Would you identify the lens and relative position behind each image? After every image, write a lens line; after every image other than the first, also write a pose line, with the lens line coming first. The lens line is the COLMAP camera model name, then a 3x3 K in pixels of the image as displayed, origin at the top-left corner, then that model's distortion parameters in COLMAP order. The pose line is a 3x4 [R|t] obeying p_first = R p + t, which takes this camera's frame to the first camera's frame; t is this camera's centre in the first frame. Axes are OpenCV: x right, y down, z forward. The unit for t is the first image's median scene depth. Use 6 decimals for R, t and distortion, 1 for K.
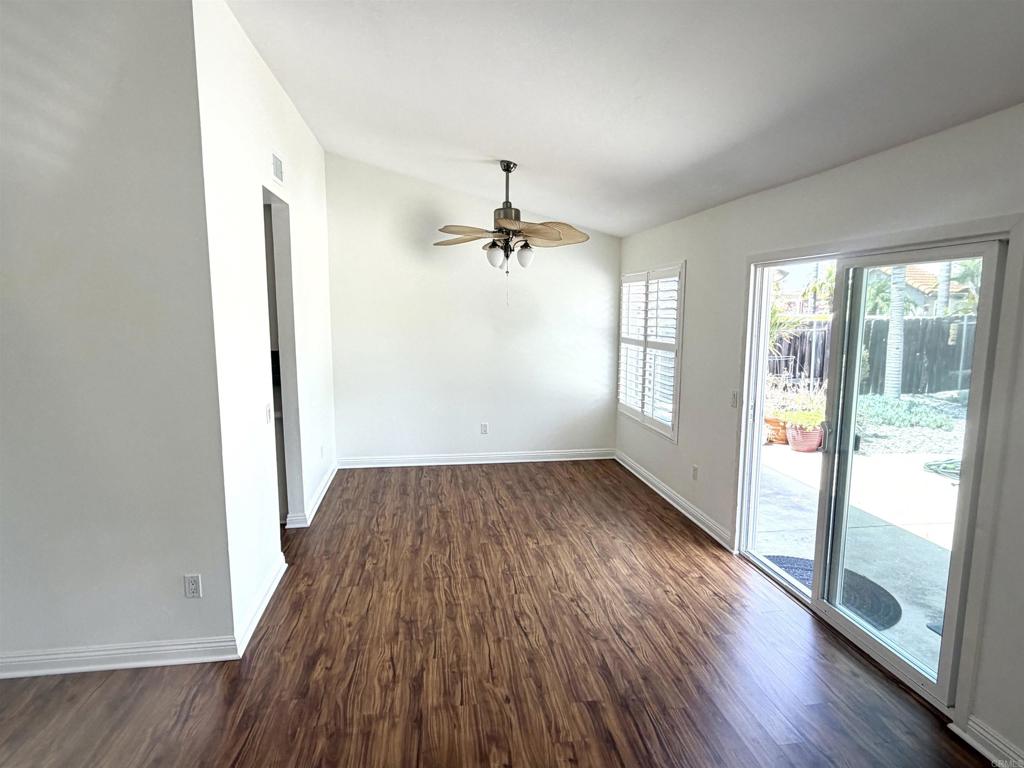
lens RADIAL K [[585.1, 0, 511.9], [0, 585.1, 385.8], [0, 0, 1]] dist [0.003863, -0.000795]
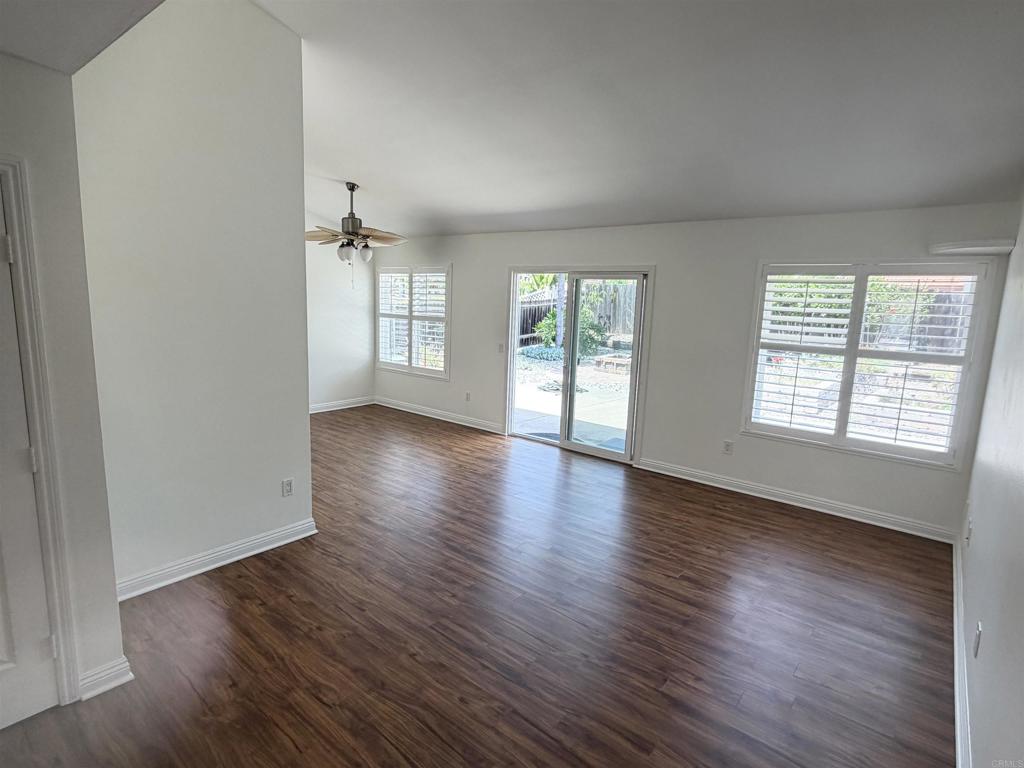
lens RADIAL K [[538.1, 0, 509.8], [0, 538.1, 387.1], [0, 0, 1]] dist [-0.006992, -0.000691]
pose [[0.741841, -0.089174, 0.664620, -0.606255], [0.056886, 0.995915, 0.070130, 0.025841], [-0.668159, -0.014217, 0.743883, -0.191861]]
